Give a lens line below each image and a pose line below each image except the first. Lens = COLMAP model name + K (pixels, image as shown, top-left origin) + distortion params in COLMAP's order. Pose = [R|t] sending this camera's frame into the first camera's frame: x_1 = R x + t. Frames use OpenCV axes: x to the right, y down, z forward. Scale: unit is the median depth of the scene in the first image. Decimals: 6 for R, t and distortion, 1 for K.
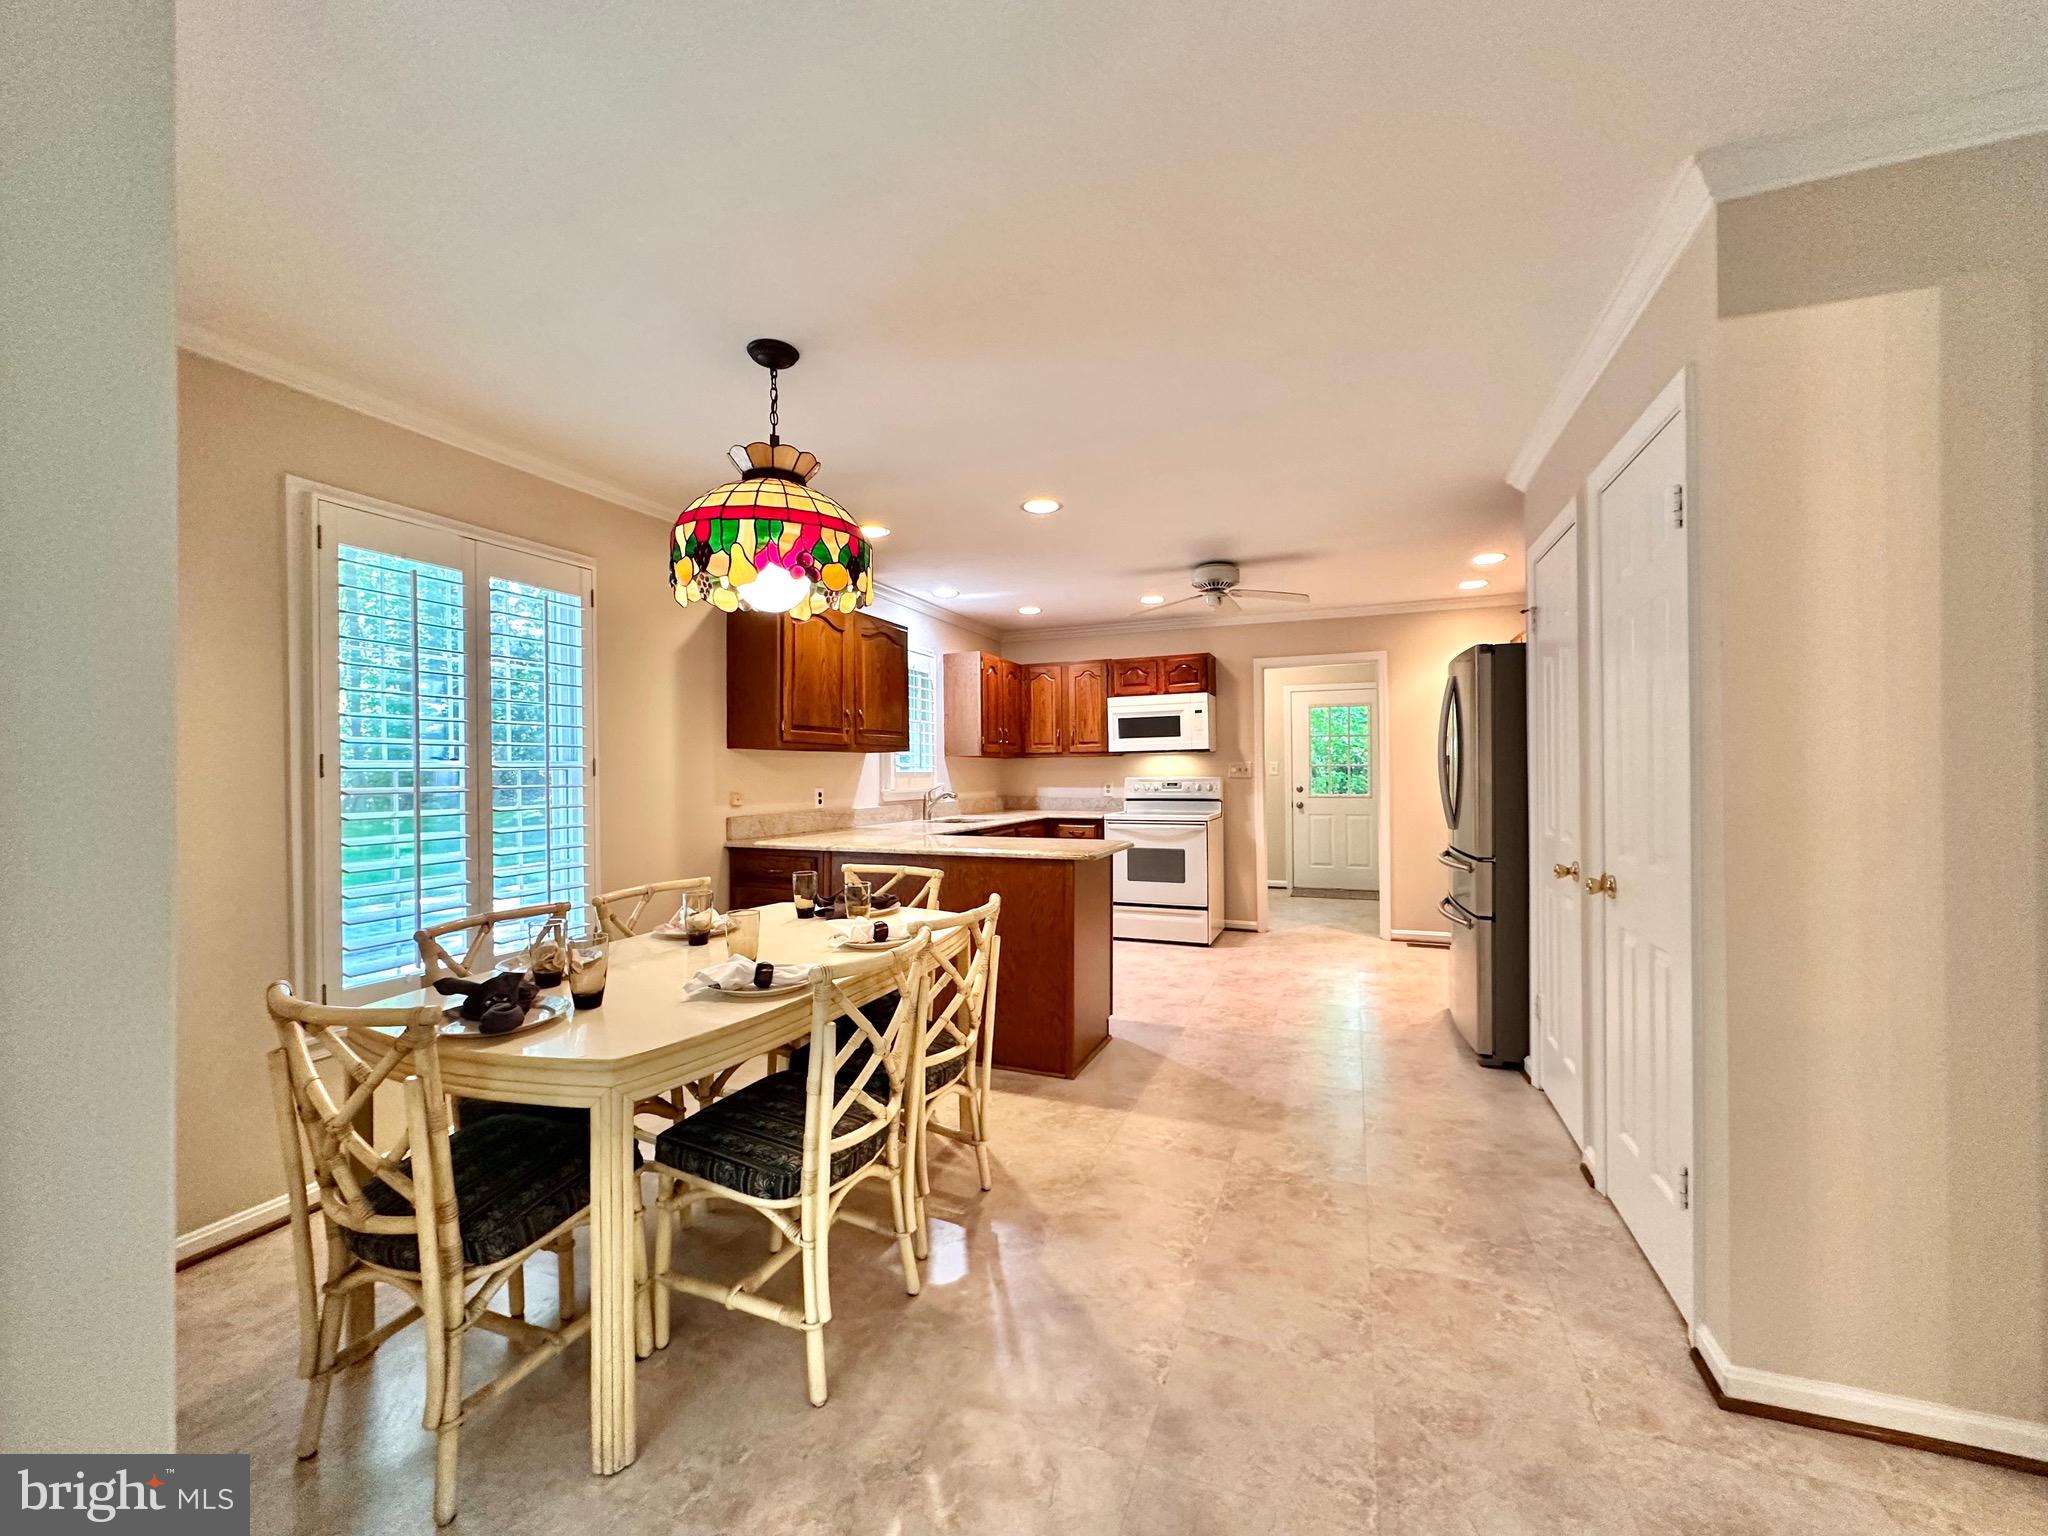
lens RADIAL K [[818.1, 0, 1023.2], [0, 818.1, 774.6], [0, 0, 1]] dist [0.001138, 0.000123]
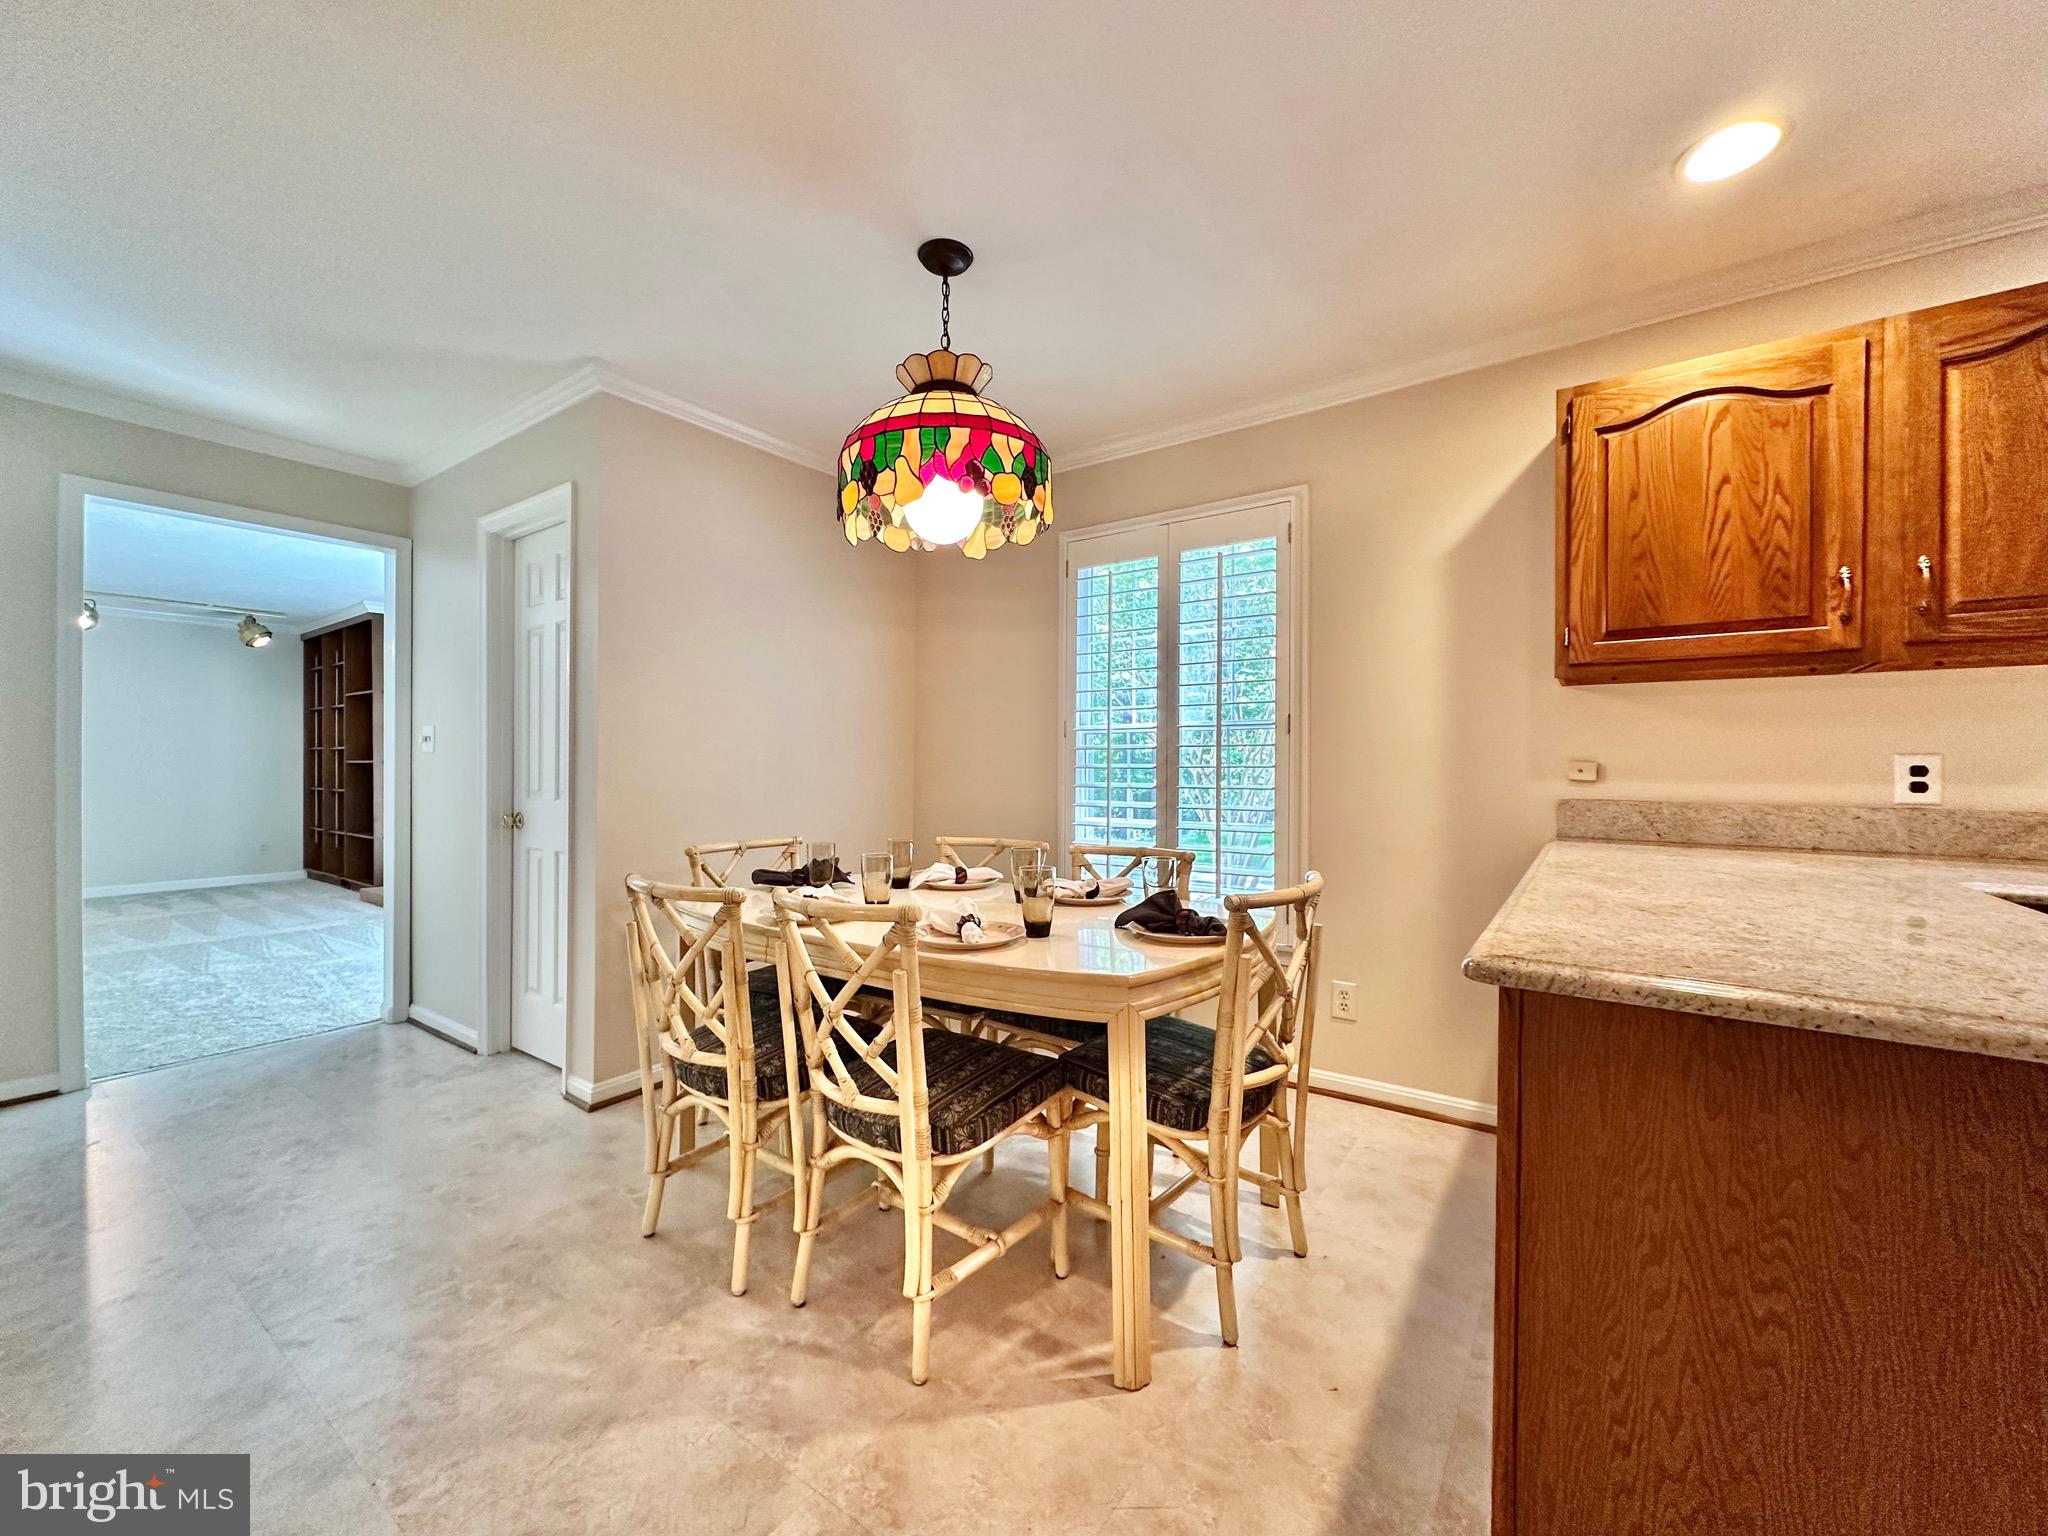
lens RADIAL K [[818.1, 0, 1023.2], [0, 818.1, 774.6], [0, 0, 1]] dist [0.001138, 0.000123]
pose [[-0.237462, 0.019168, -0.971208, 0.397256], [-0.004750, 0.999770, 0.020893, 0.027812], [0.971385, 0.009575, -0.237316, 0.919708]]
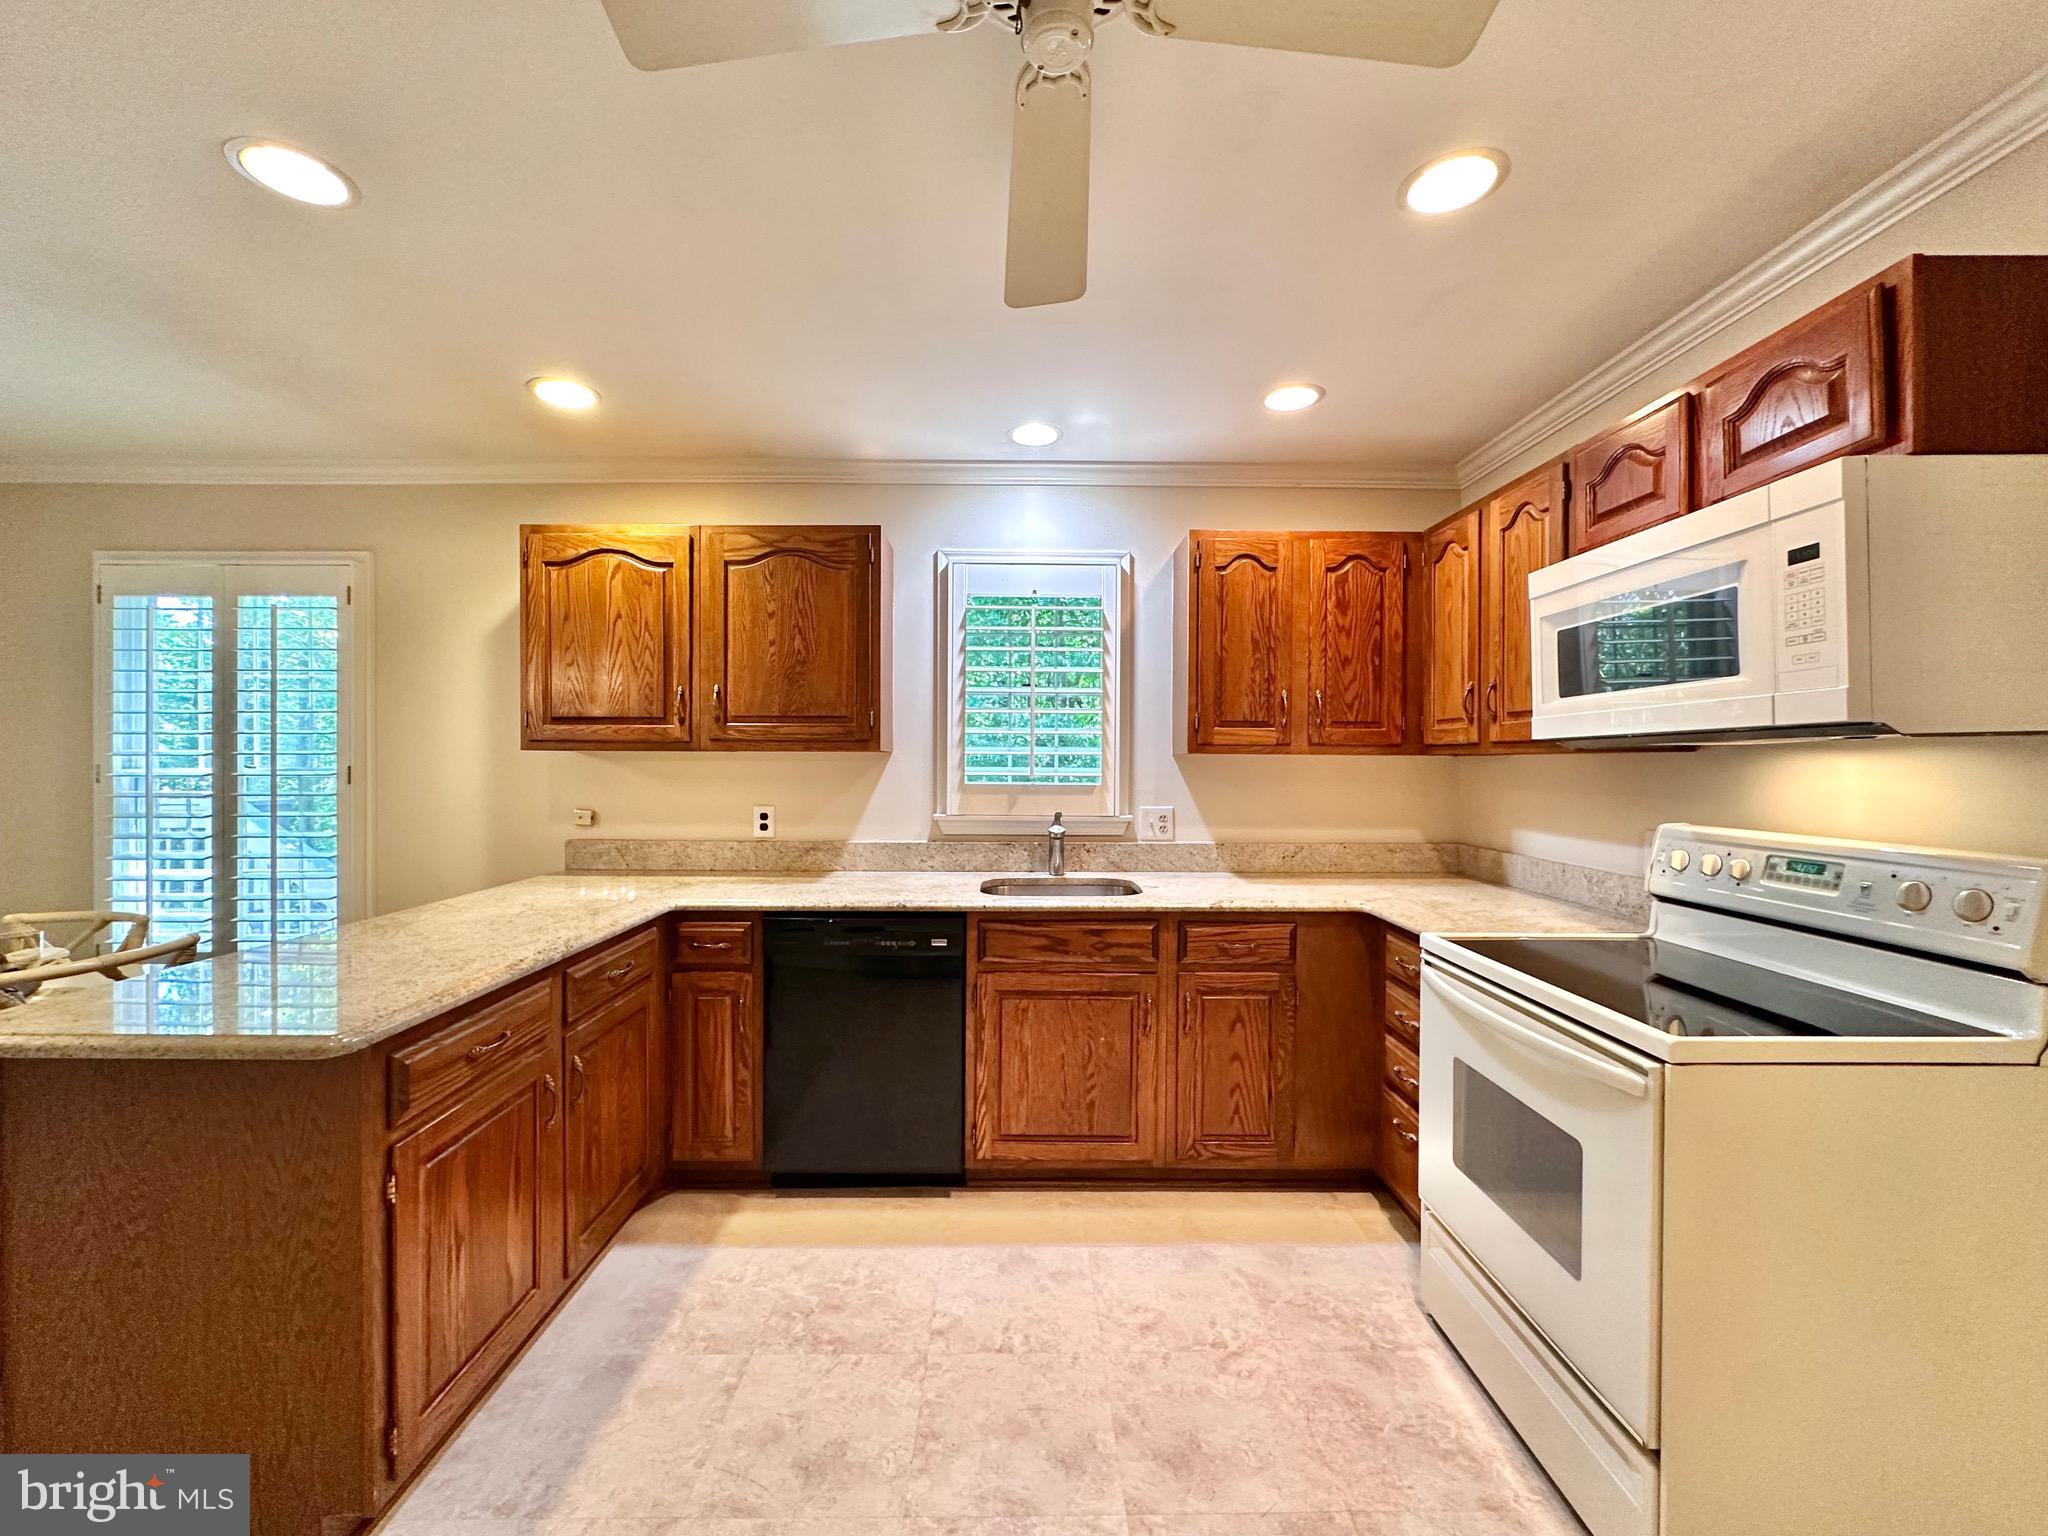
lens RADIAL K [[819.3, 0, 1024.0], [0, 819.3, 768.0], [0, 0, 1]] dist [-0.000699, 0.000035]
pose [[0.375627, 0.019363, -0.926569, 0.630426], [-0.008706, 0.999811, 0.017364, -0.039619], [0.926730, 0.001544, 0.375725, 1.345668]]
